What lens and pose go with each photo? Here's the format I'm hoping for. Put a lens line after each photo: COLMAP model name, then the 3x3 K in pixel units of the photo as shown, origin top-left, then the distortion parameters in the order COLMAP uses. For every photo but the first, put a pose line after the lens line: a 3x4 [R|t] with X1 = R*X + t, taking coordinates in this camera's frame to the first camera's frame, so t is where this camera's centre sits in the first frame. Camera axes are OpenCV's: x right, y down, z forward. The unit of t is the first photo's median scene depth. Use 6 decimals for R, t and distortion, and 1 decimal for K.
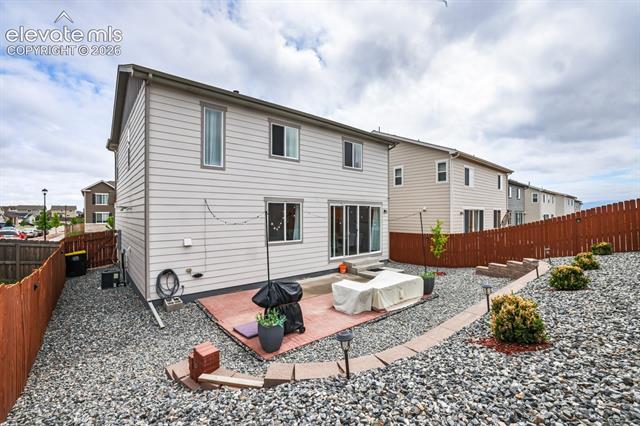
lens RADIAL K [[275.7, 0, 316.4], [0, 275.7, 215.8], [0, 0, 1]] dist [-0.000153, -0.000011]
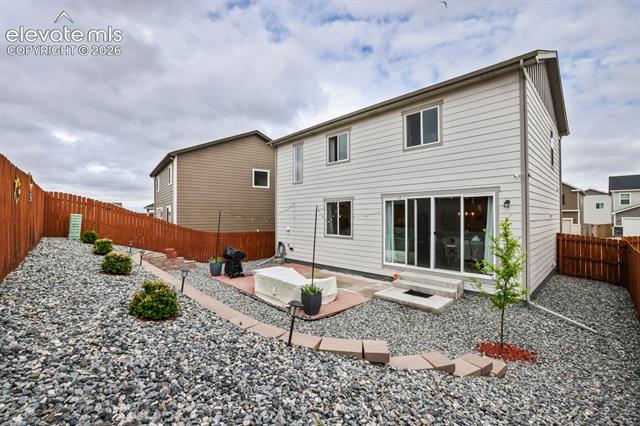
lens RADIAL K [[275.7, 0, 315.9], [0, 275.7, 211.8], [0, 0, 1]] dist [-0.000153, -0.000011]
pose [[0.067504, -0.006415, -0.997698, 0.952402], [0.006947, 0.999958, -0.005960, 0.000913], [0.997695, -0.006529, 0.067546, 0.781217]]
